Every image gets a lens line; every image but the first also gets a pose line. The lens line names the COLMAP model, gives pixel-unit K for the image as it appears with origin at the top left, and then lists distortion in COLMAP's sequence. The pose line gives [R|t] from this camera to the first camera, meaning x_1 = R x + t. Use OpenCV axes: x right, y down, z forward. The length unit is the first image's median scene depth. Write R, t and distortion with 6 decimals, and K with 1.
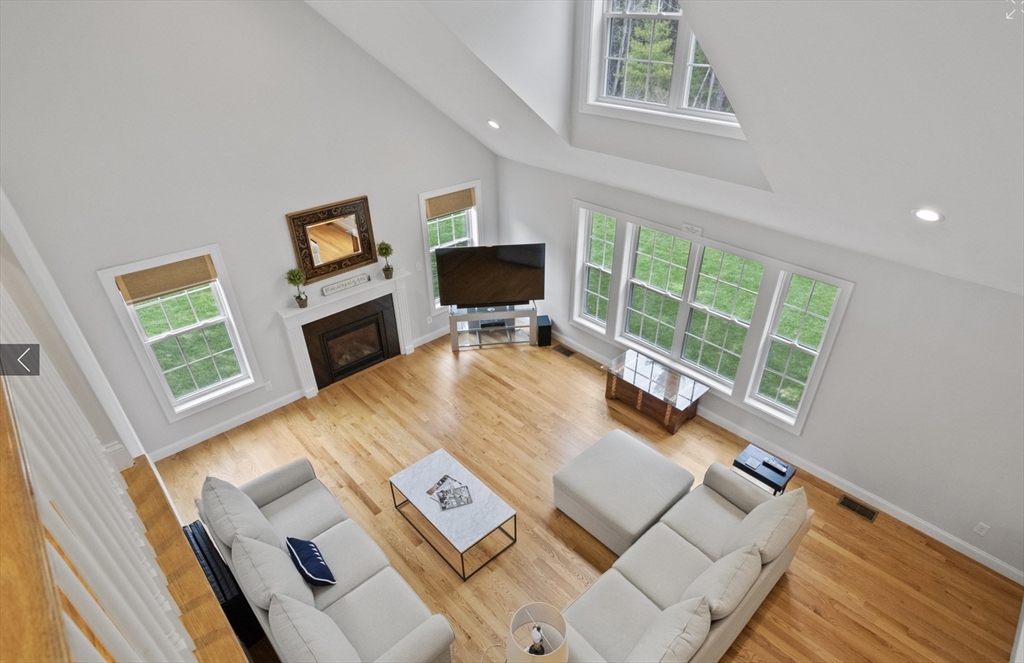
lens RADIAL K [[542.8, 0, 527.9], [0, 542.8, 353.3], [0, 0, 1]] dist [-0.020642, -0.000259]
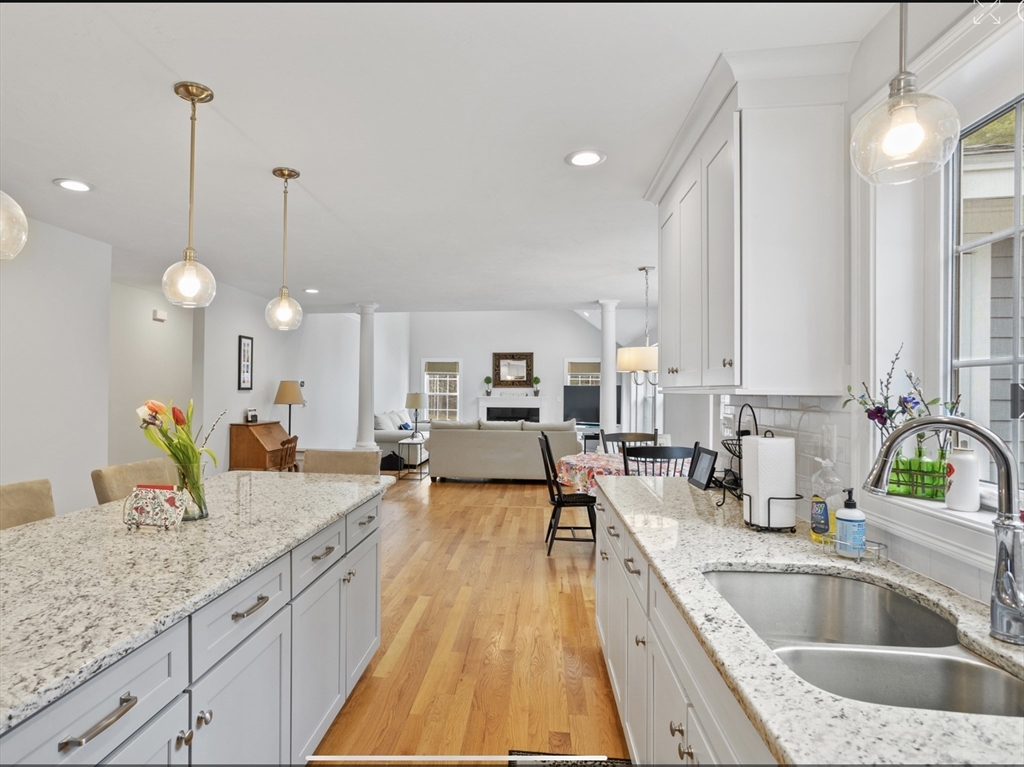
lens RADIAL K [[571.3, 0, 481.7], [0, 571.3, 386.7], [0, 0, 1]] dist [-0.002394, -0.000173]
pose [[0.654109, -0.003987, -0.756390, 1.106473], [-0.418487, 0.831088, -0.366279, 0.630763], [0.630087, 0.556126, 0.541954, -0.196911]]
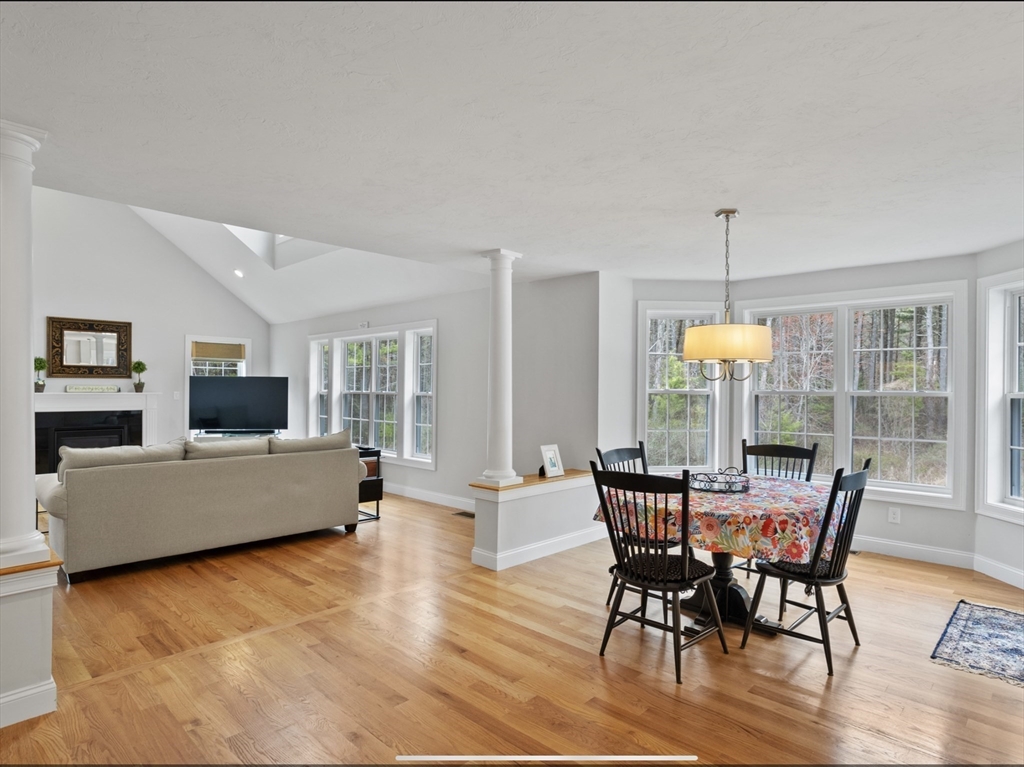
lens RADIAL K [[580.4, 0, 550.2], [0, 580.4, 389.5], [0, 0, 1]] dist [-0.033982, 0.017099]
pose [[0.997476, 0.007361, 0.070628, 0.544000], [0.032370, 0.838135, -0.544502, 0.559430], [-0.063203, 0.545413, 0.835781, -0.092136]]
